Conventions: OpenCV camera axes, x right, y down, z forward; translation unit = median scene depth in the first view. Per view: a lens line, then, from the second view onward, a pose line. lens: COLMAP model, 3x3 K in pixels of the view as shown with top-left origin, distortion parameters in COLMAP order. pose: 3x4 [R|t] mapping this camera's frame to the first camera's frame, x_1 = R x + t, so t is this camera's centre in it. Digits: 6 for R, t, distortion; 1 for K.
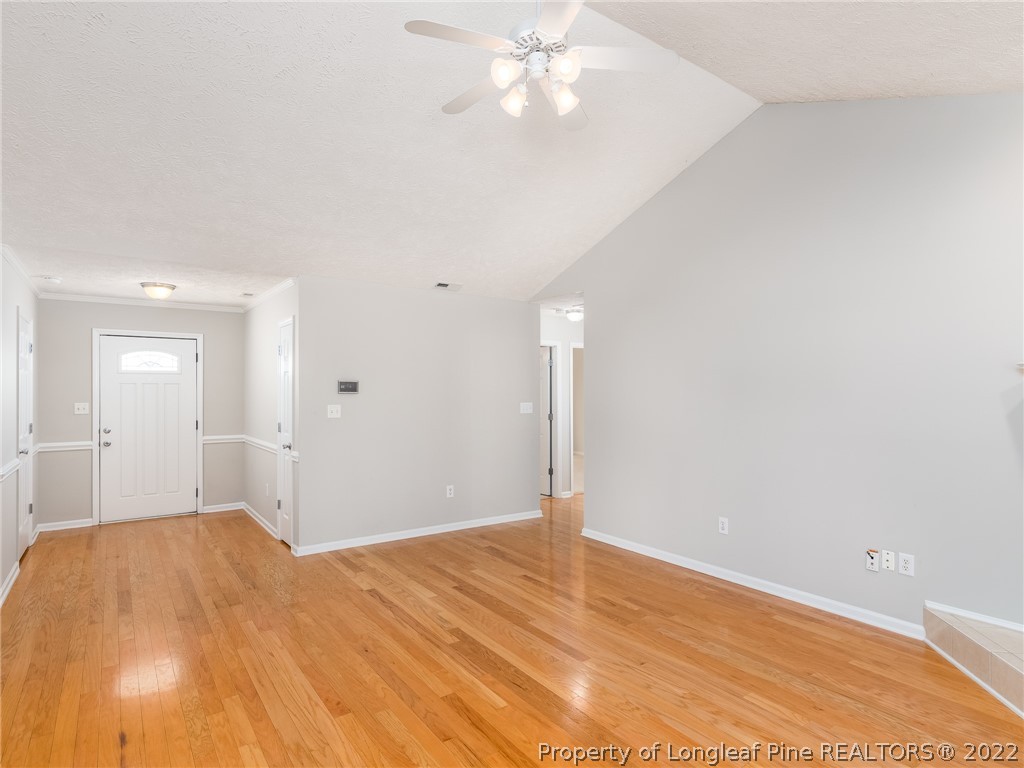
lens RADIAL K [[541.8, 0, 512.0], [0, 541.8, 384.0], [0, 0, 1]] dist [0.001440, 0.000503]
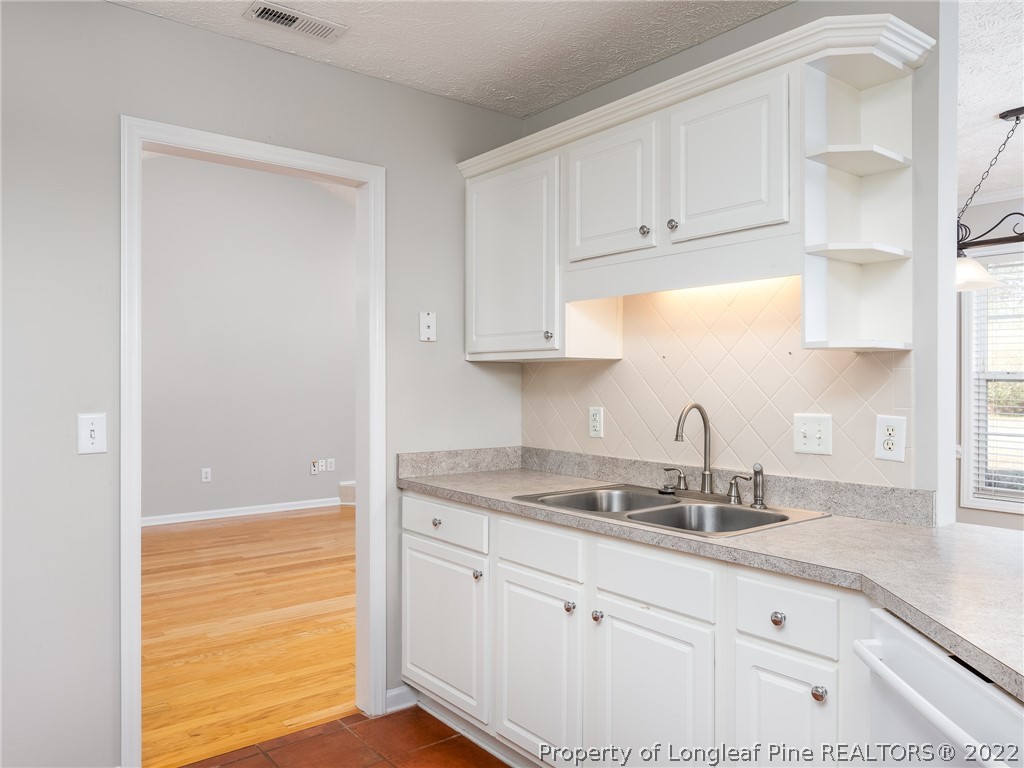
lens RADIAL K [[750.5, 0, 512.0], [0, 750.5, 384.0], [0, 0, 1]] dist [0.007693, 0.002058]
pose [[-0.038793, -0.006264, 0.999228, -1.586516], [-0.020730, 0.999770, 0.005463, 0.051265], [-0.999032, -0.020502, -0.038914, 0.506592]]
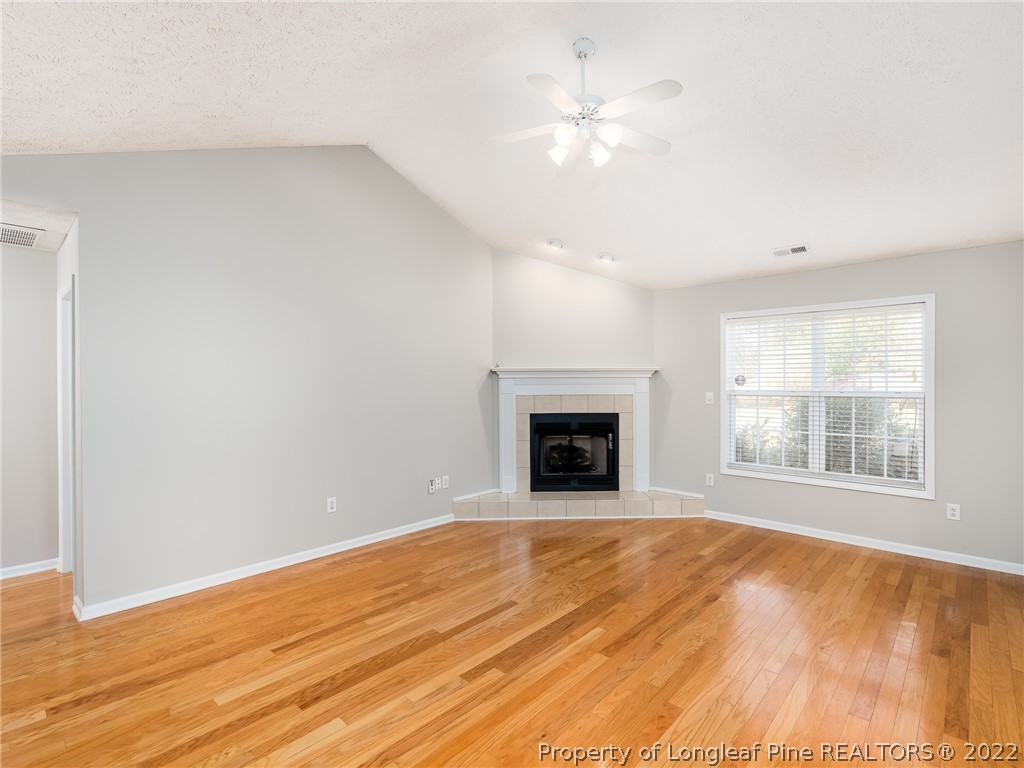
lens RADIAL K [[498.5, 0, 512.0], [0, 498.5, 384.0], [0, 0, 1]] dist [0.000682, -0.000219]
pose [[-0.188686, -0.003362, 0.982032, -0.817436], [-0.011619, 0.999932, 0.001191, 0.019320], [-0.981969, -0.011185, -0.188712, 1.049630]]
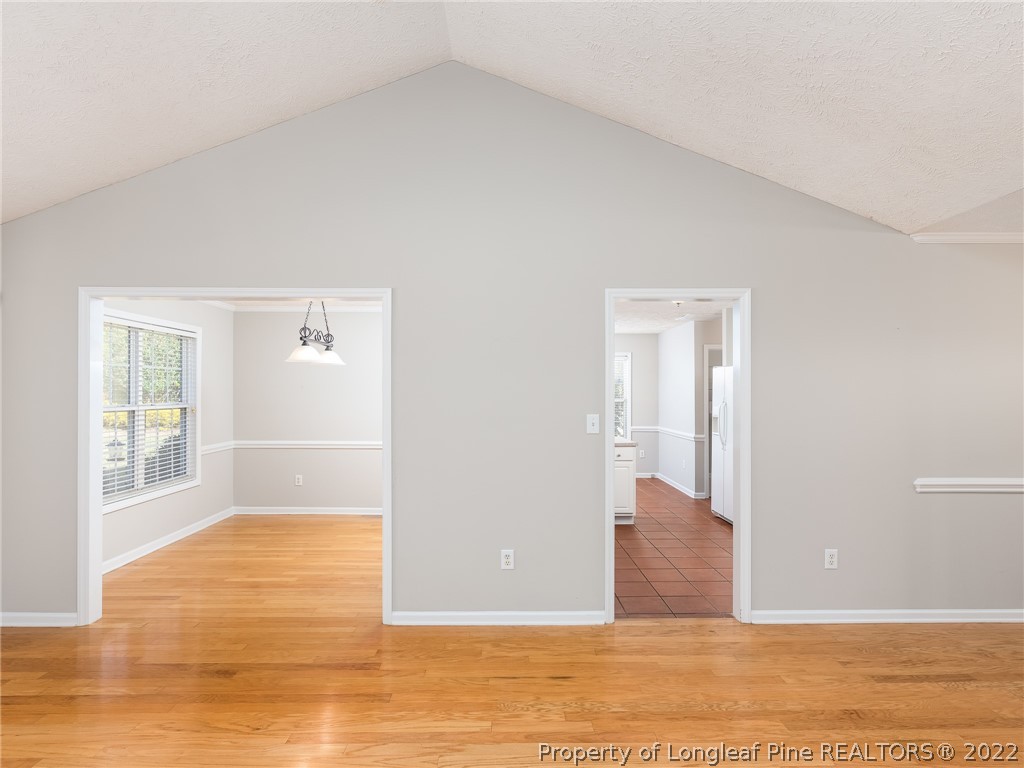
lens RADIAL K [[563.9, 0, 512.0], [0, 563.9, 384.0], [0, 0, 1]] dist [-0.001621, 0.000134]
pose [[-0.570042, -0.014163, -0.821493, 0.262065], [0.011419, 0.999618, -0.025157, 0.017173], [0.821536, -0.023721, -0.569663, 1.095975]]
